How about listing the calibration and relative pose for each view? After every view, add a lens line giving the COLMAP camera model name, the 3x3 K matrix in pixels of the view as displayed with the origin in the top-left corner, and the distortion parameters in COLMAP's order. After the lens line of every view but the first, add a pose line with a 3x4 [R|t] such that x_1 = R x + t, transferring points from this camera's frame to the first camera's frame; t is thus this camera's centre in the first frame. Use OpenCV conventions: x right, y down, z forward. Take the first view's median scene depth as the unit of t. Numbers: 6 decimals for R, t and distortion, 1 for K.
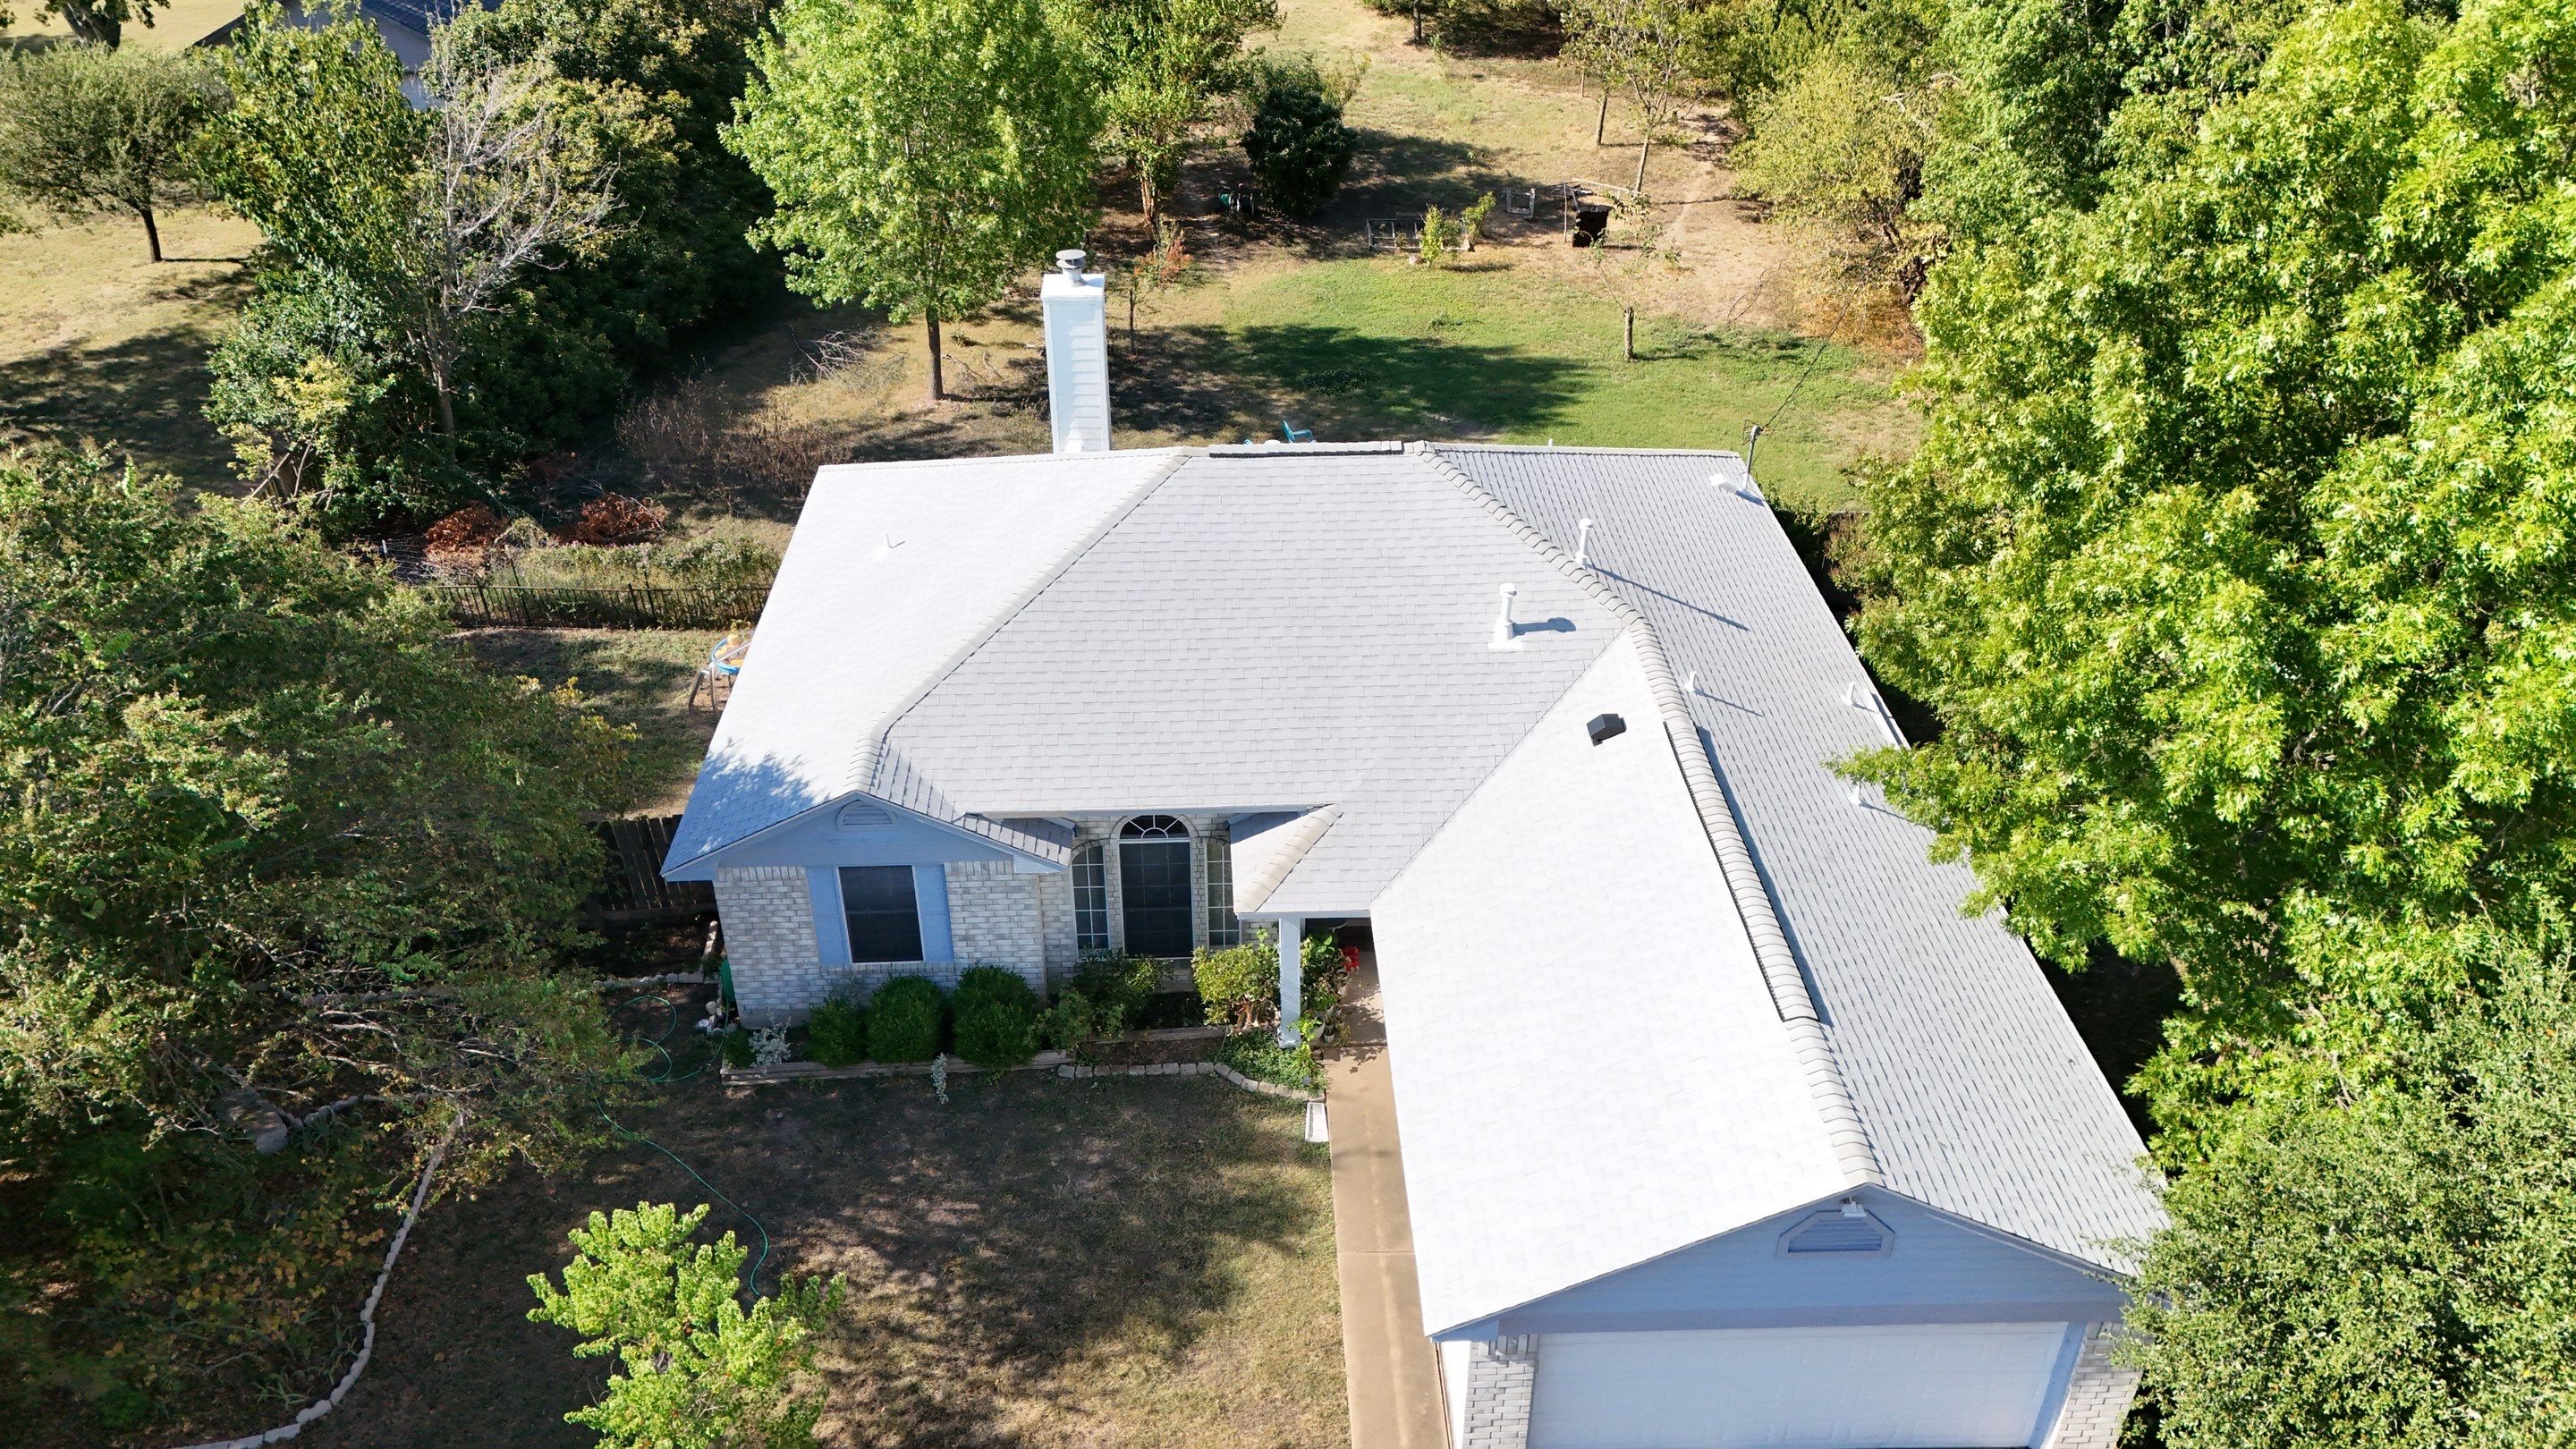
lens RADIAL K [[1888.3, 0, 1283.5], [0, 1888.3, 715.1], [0, 0, 1]] dist [0.064129, -0.044461]
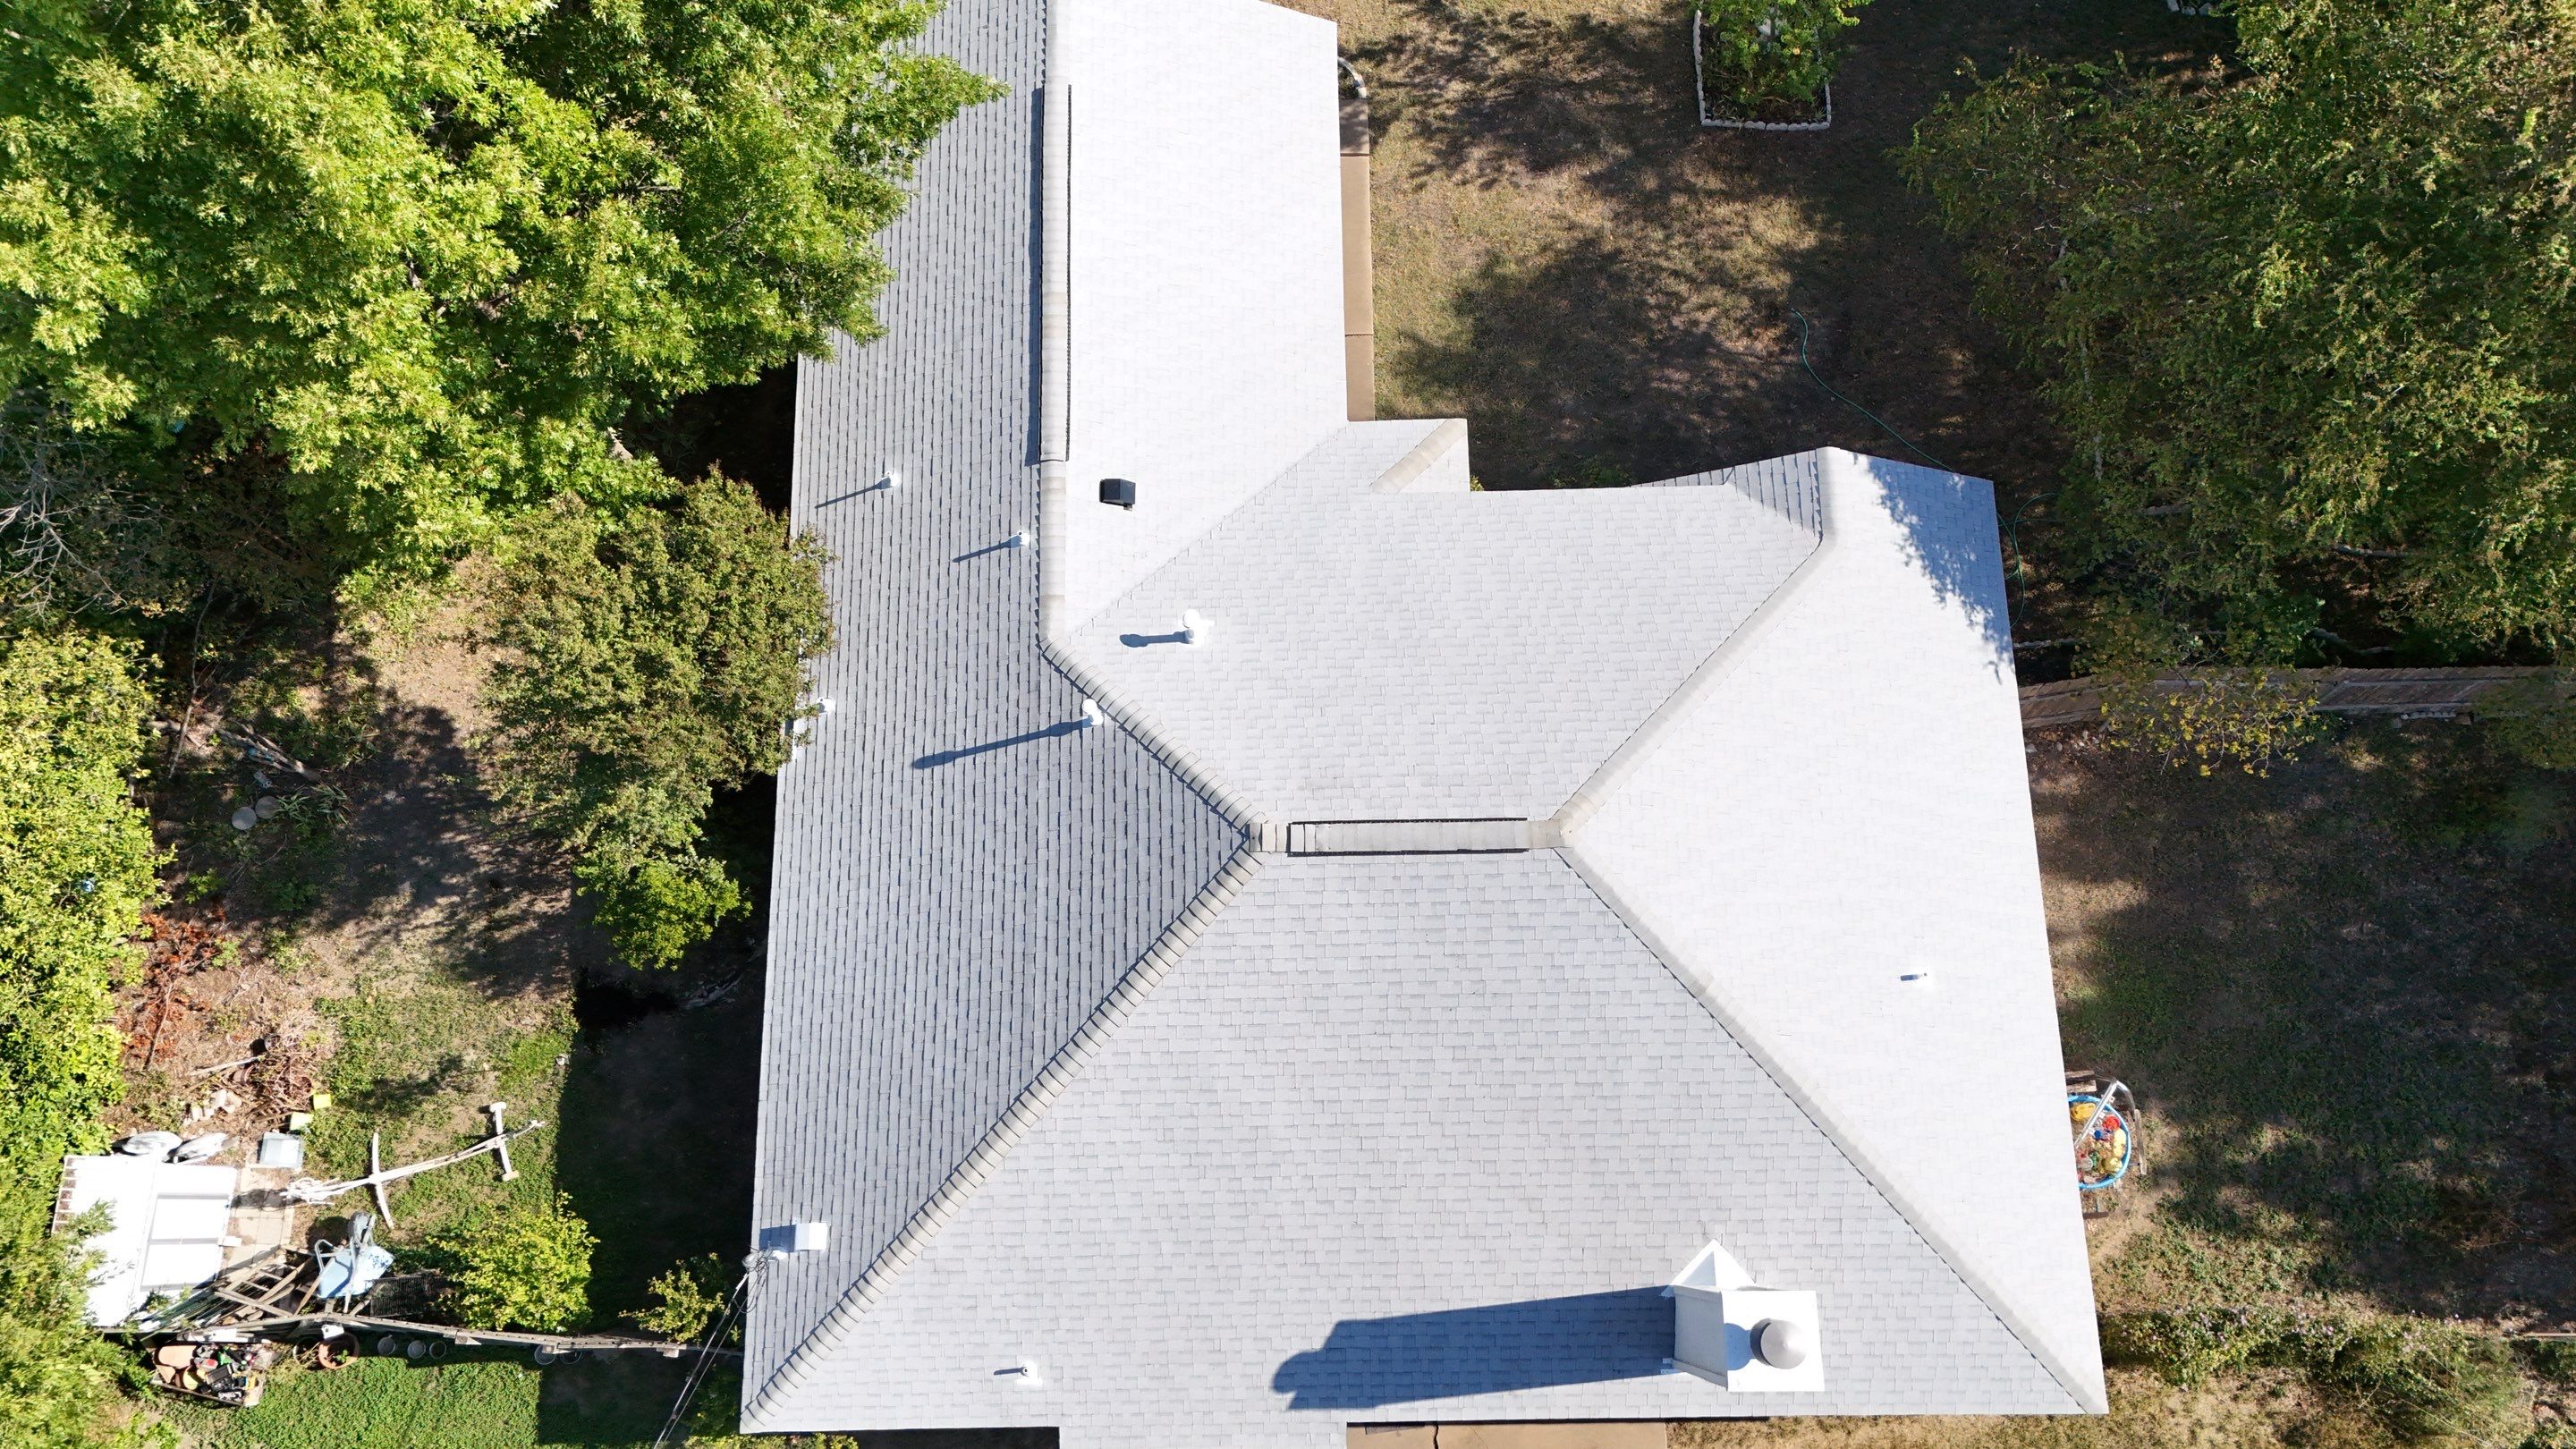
lens RADIAL K [[1888.3, 0, 1292.3], [0, 1888.3, 716.0], [0, 0, 1]] dist [0.064129, -0.044461]
pose [[-0.999557, -0.027360, 0.011735, 0.044724], [0.019491, -0.303486, 0.952636, -0.747681], [-0.022503, 0.952443, 0.303885, 0.592797]]
